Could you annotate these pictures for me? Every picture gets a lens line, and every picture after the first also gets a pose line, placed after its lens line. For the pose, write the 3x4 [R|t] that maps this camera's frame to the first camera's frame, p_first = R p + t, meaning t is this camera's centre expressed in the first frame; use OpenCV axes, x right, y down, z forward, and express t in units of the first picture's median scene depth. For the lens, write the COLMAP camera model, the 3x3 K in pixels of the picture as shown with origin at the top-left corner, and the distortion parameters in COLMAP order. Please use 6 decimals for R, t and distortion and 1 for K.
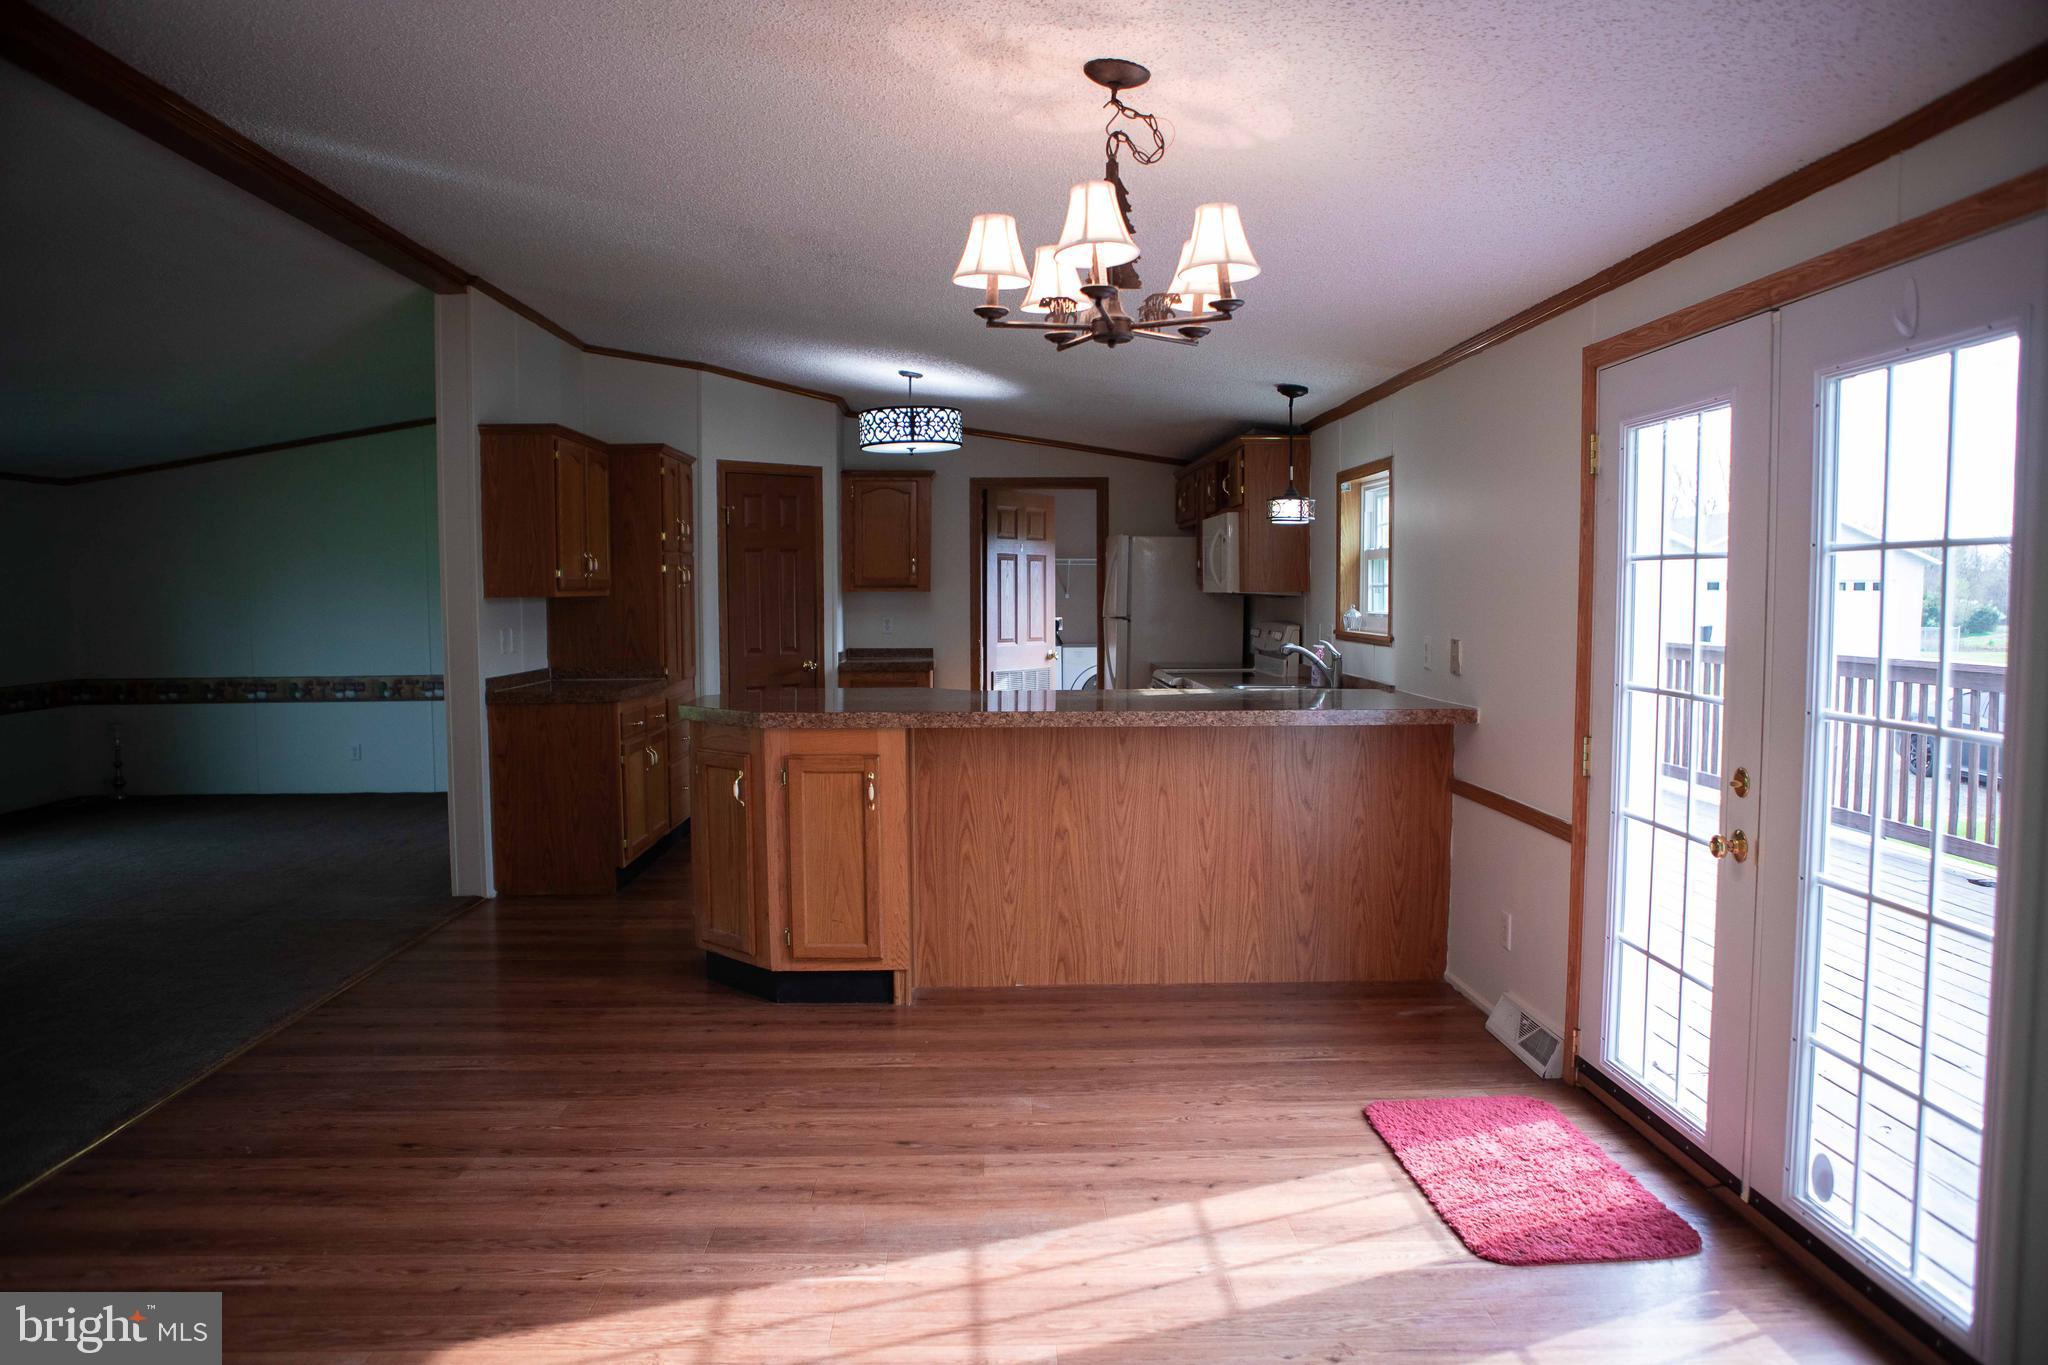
lens RADIAL K [[1398.5, 0, 1024.0], [0, 1398.5, 682.5], [0, 0, 1]] dist [-0.116788, 0.099623]
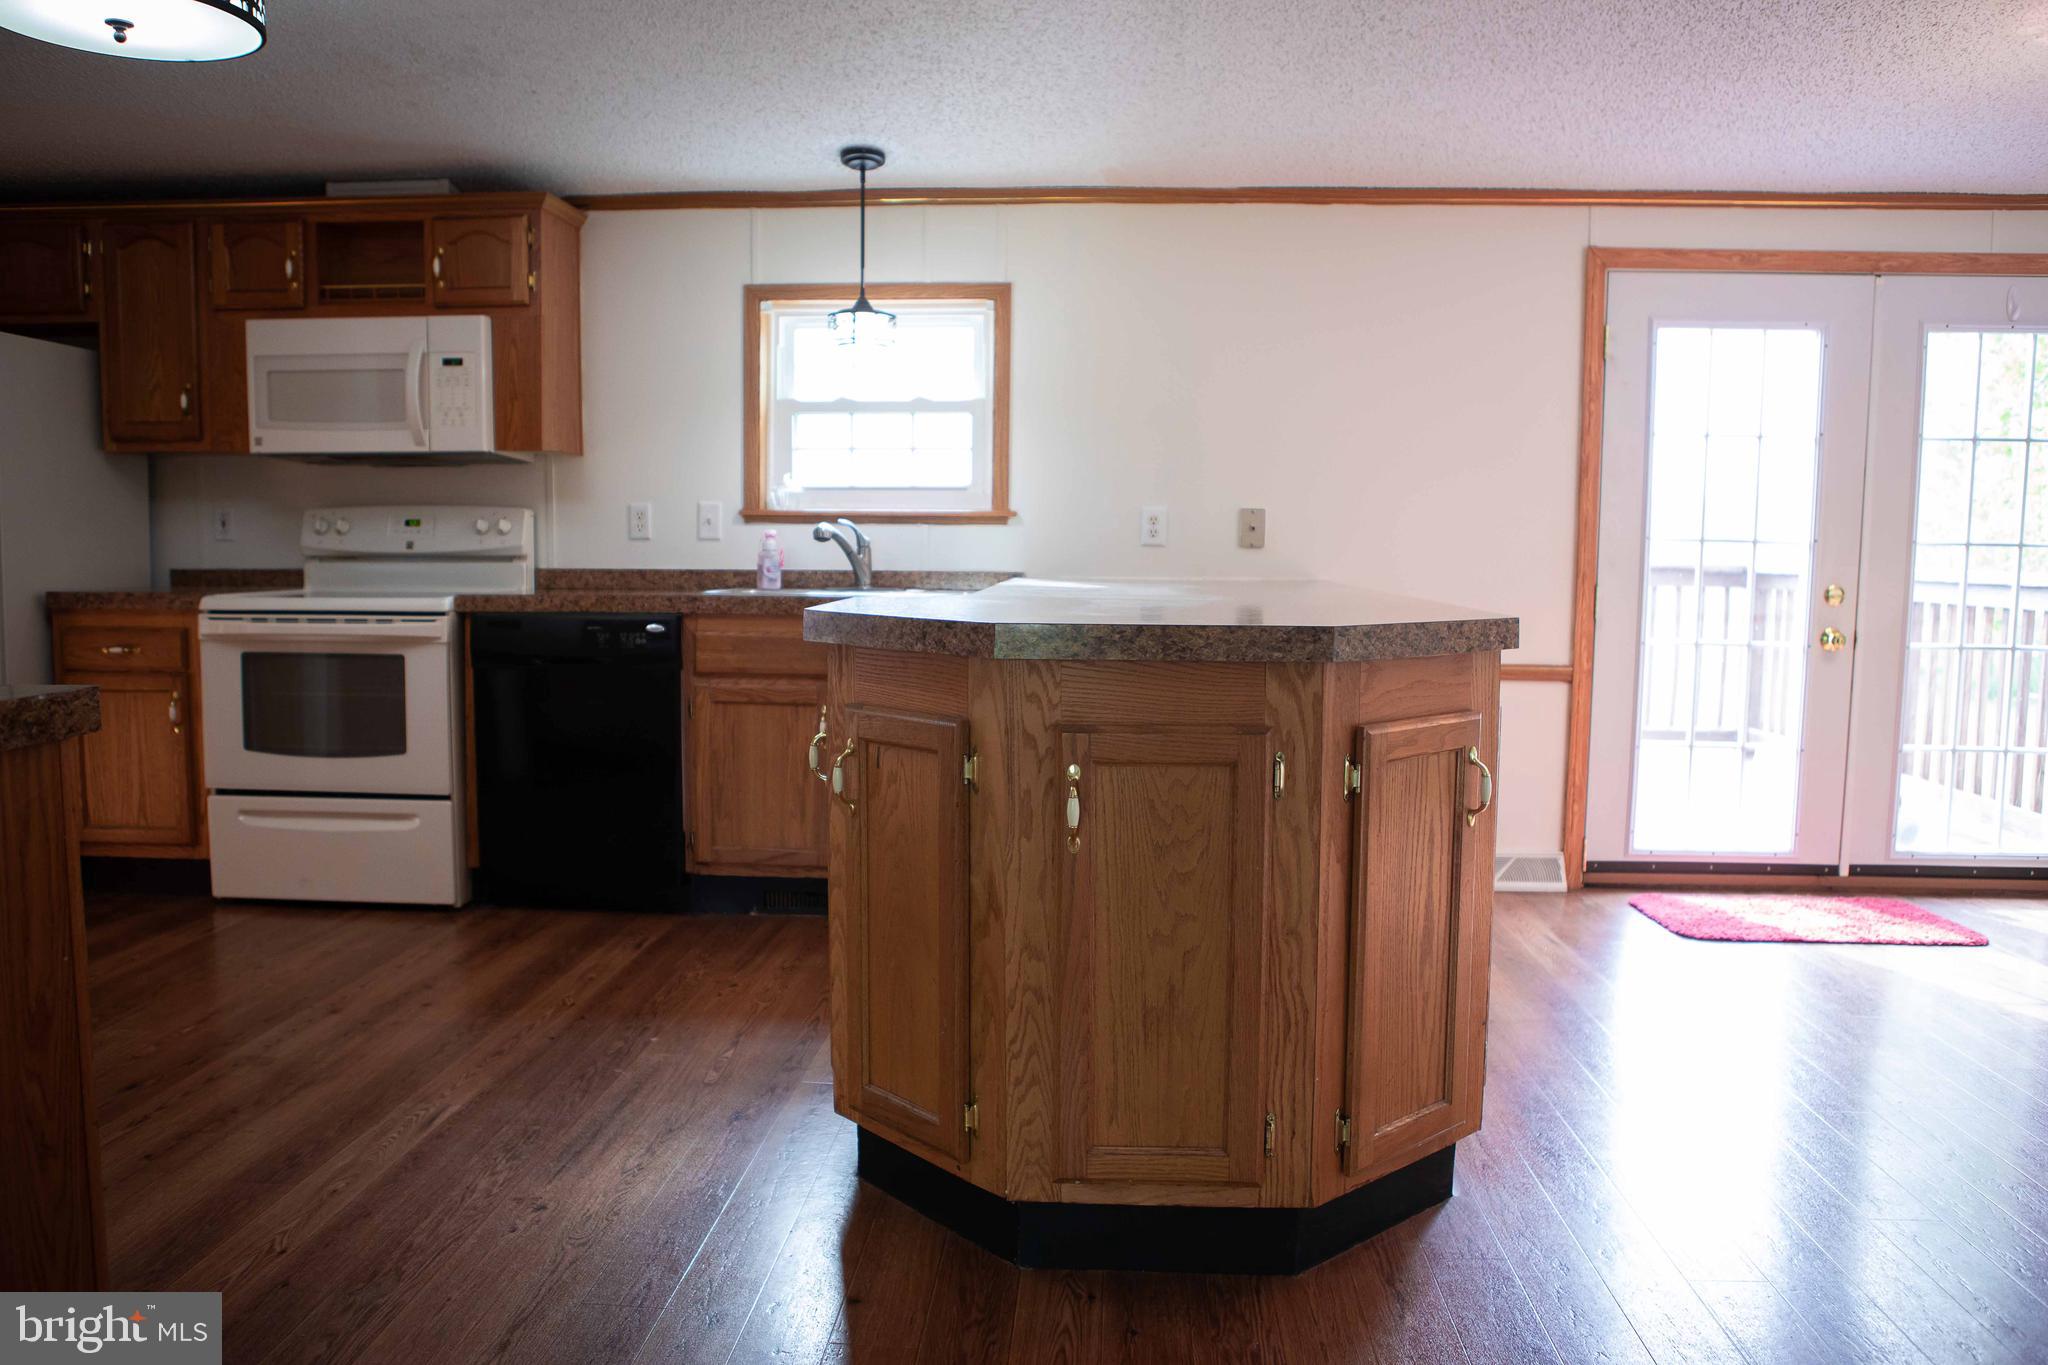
lens RADIAL K [[1486.0, 0, 1024.0], [0, 1486.0, 682.5], [0, 0, 1]] dist [-0.114075, 0.089018]
pose [[0.101052, -0.092205, 0.990599, -0.579432], [0.059184, 0.994490, 0.086530, -0.008529], [-0.993119, 0.049883, 0.105952, 0.897655]]
